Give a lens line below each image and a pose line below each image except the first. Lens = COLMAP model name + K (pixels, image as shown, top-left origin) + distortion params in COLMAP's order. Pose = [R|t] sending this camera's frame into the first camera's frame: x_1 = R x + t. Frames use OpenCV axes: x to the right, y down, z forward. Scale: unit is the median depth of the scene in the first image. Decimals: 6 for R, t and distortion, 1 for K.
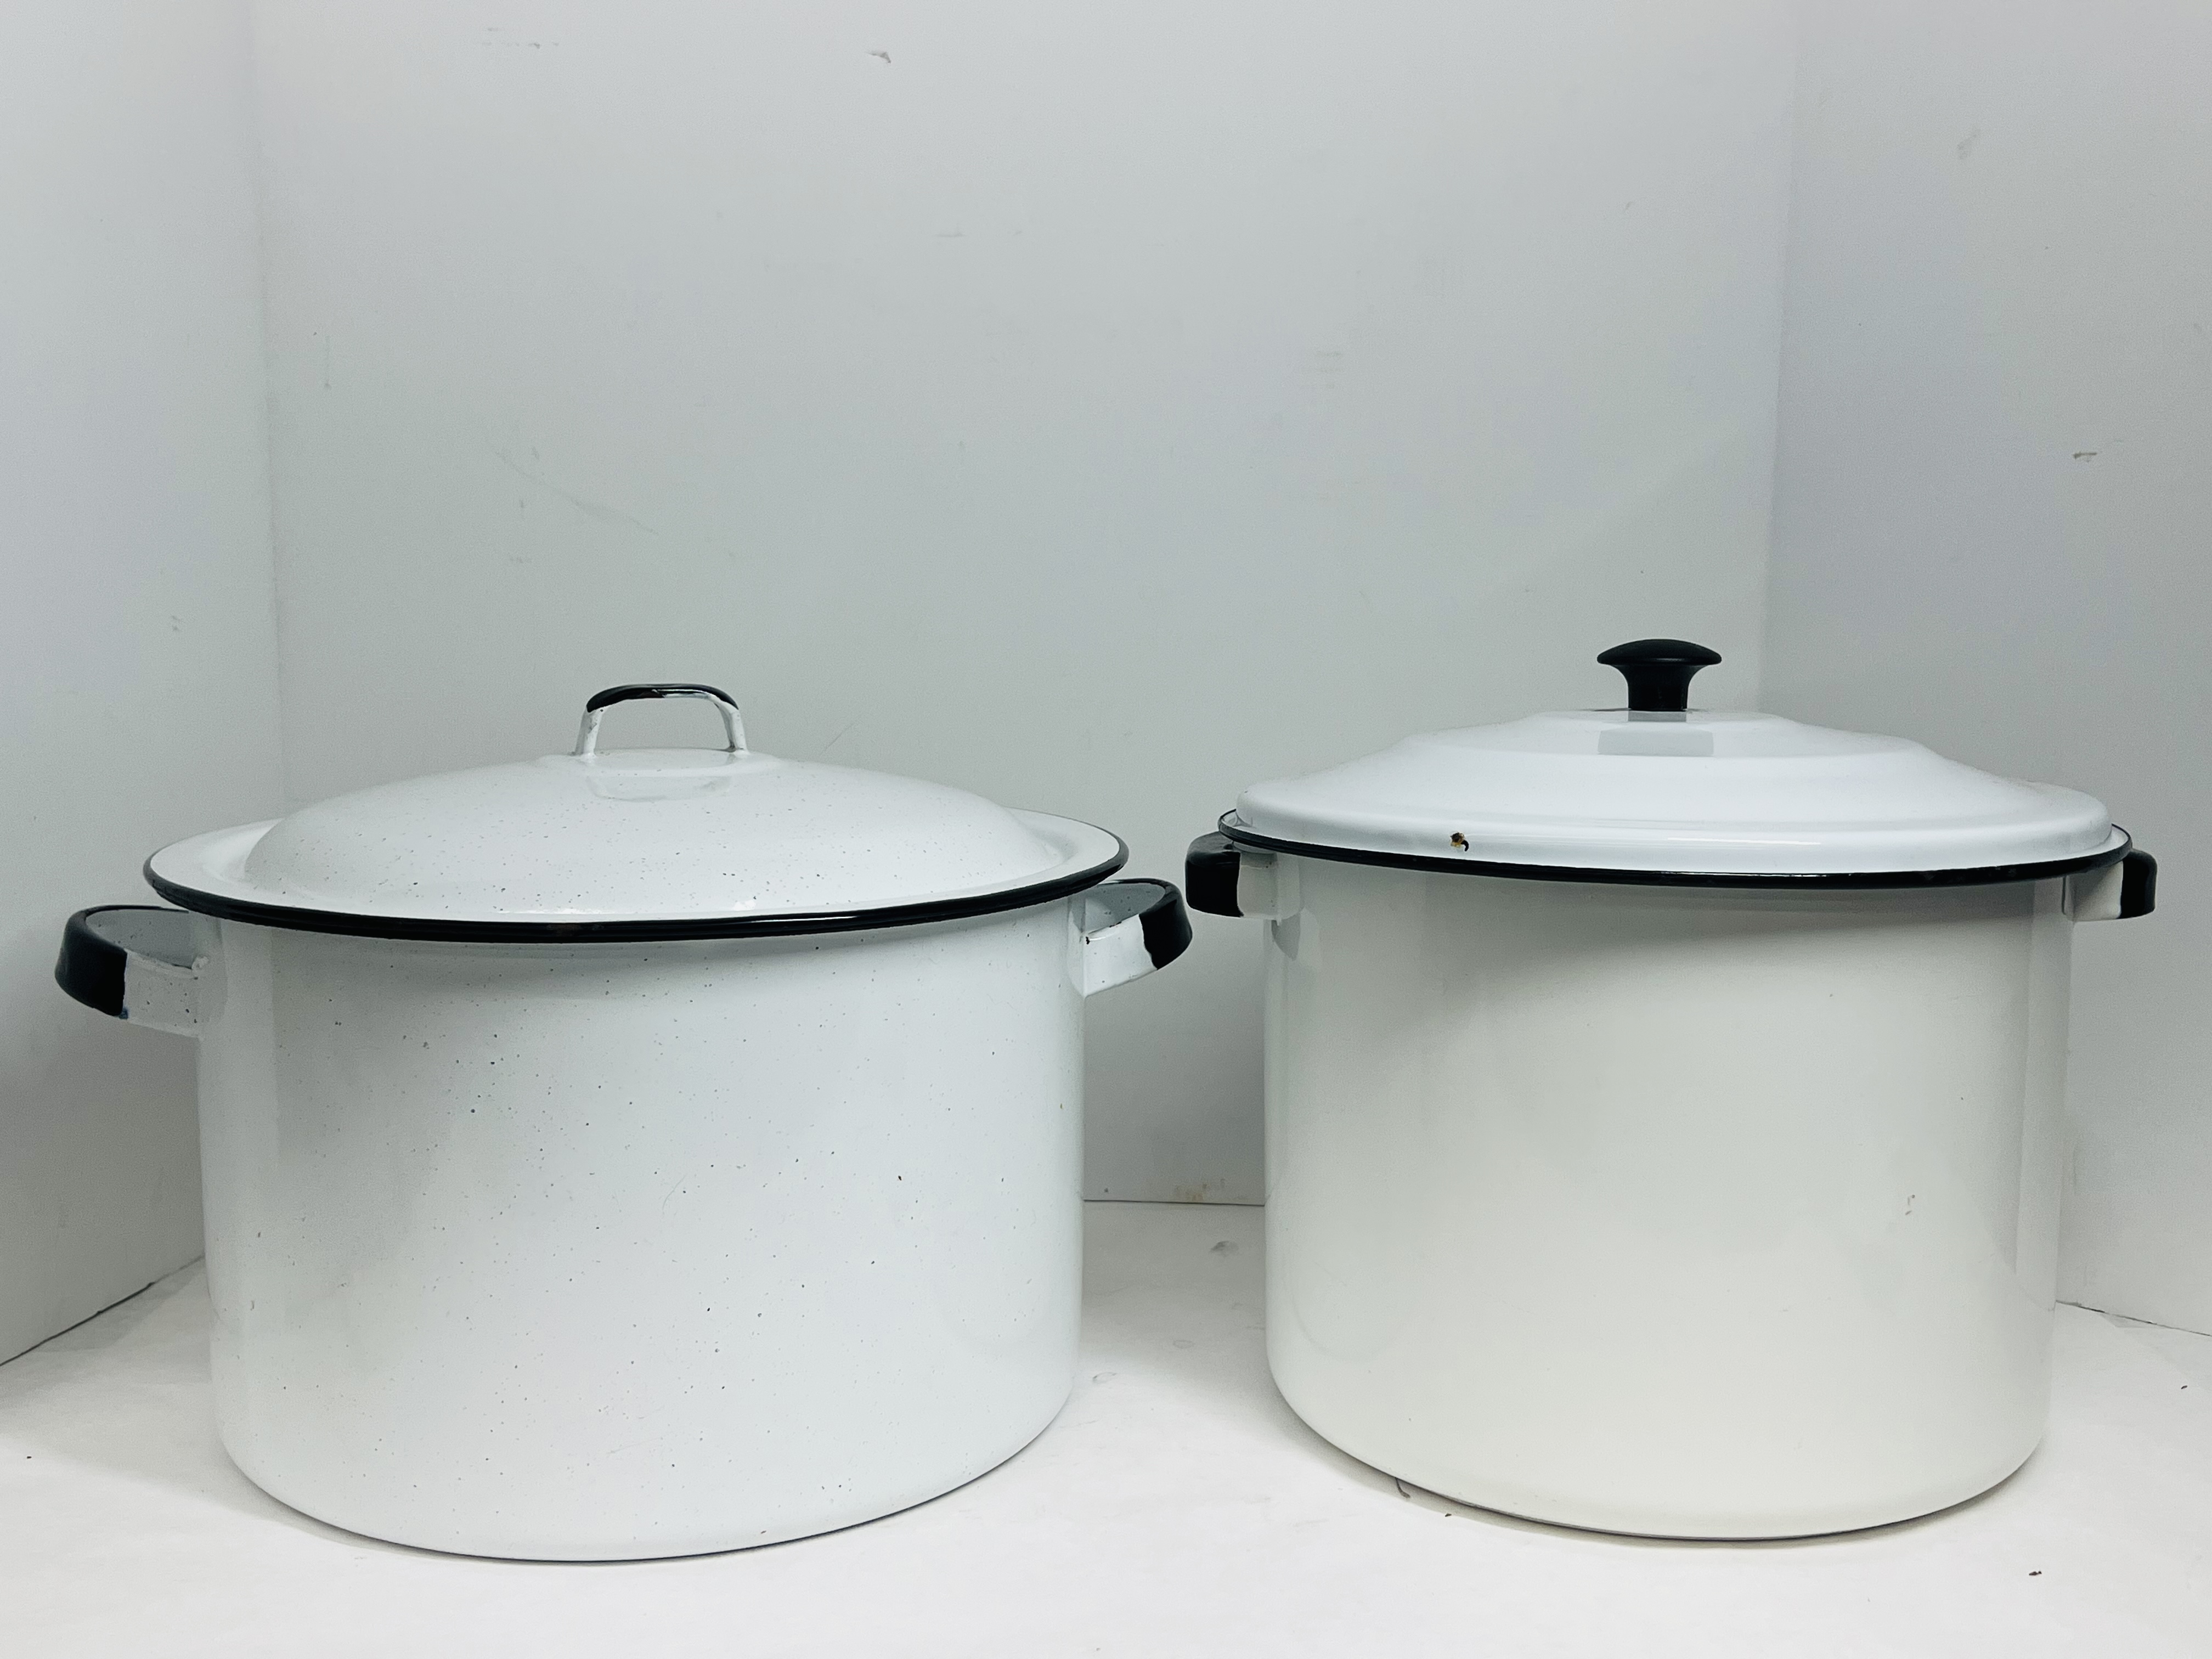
lens RADIAL K [[2411.4, 0, 1106.0], [0, 2411.4, 829.5], [0, 0, 1]] dist [0.243968, -0.416980]
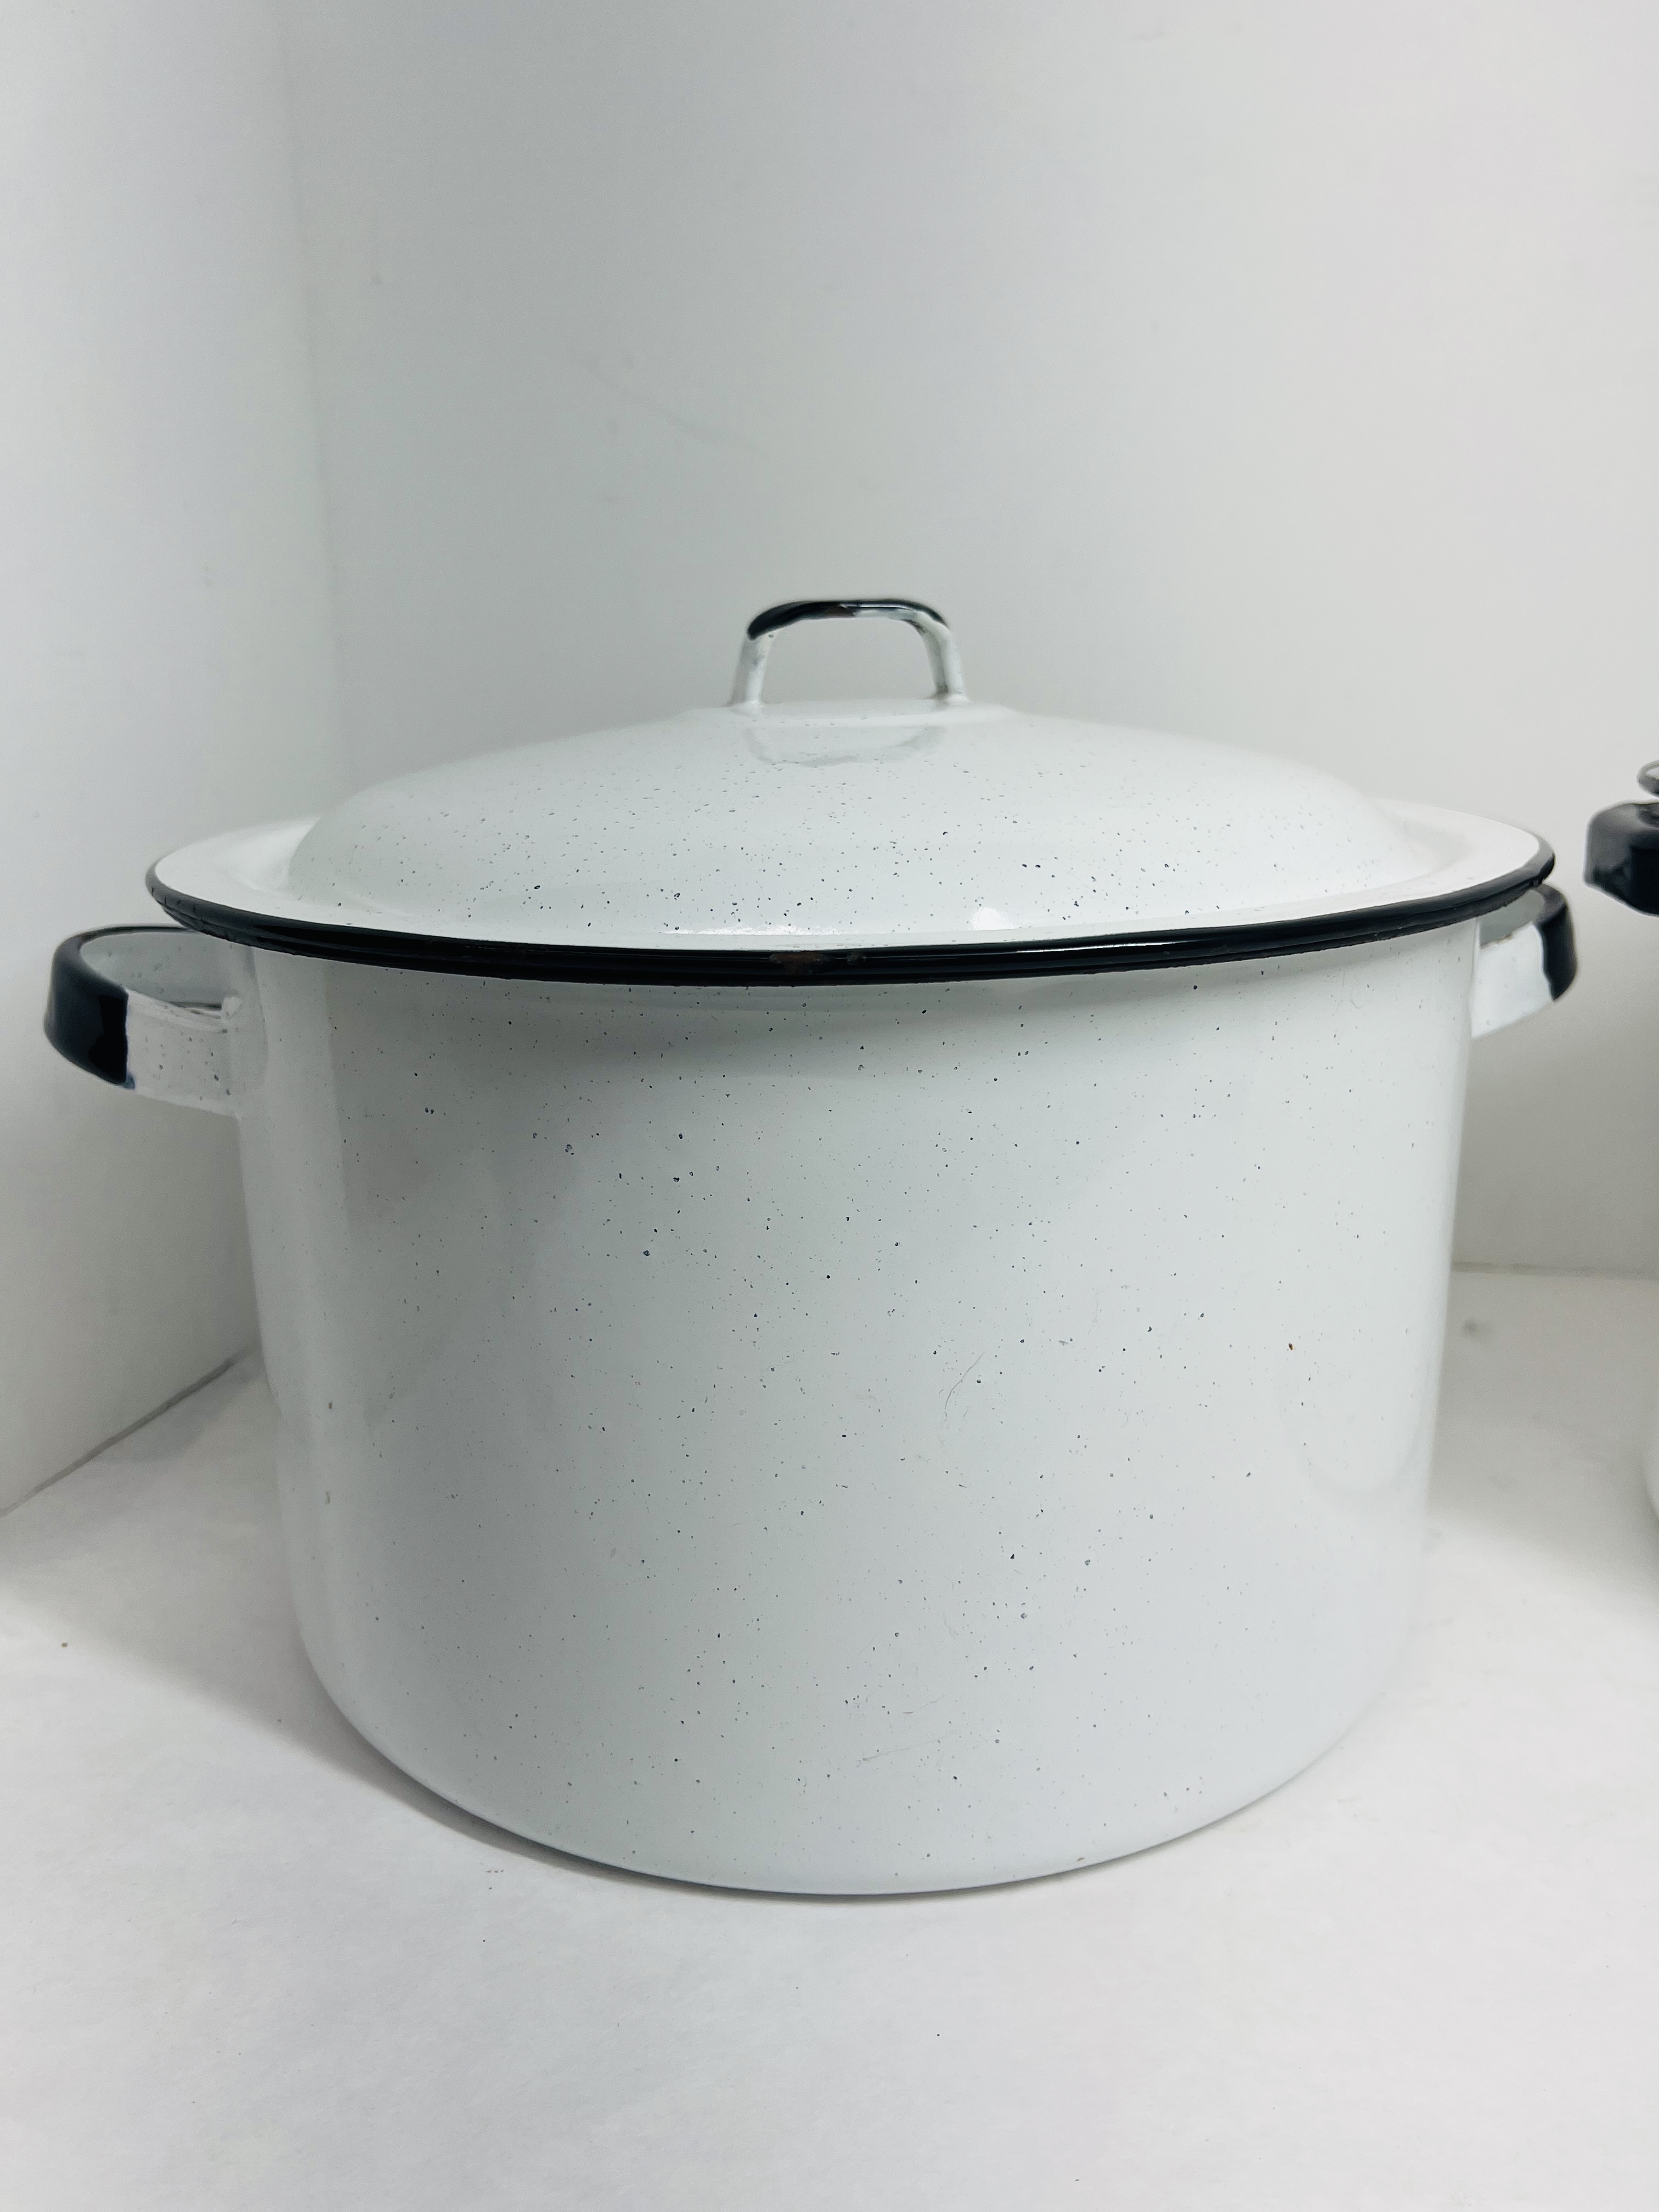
lens RADIAL K [[1869.6, 0, 829.5], [0, 1869.6, 1106.0], [0, 0, 1]] dist [0.173487, -0.004216]
pose [[0.996213, -0.005790, -0.086759, -0.161089], [0.016764, 0.991851, 0.126295, 0.017445], [0.085320, -0.127271, 0.988191, 0.509848]]
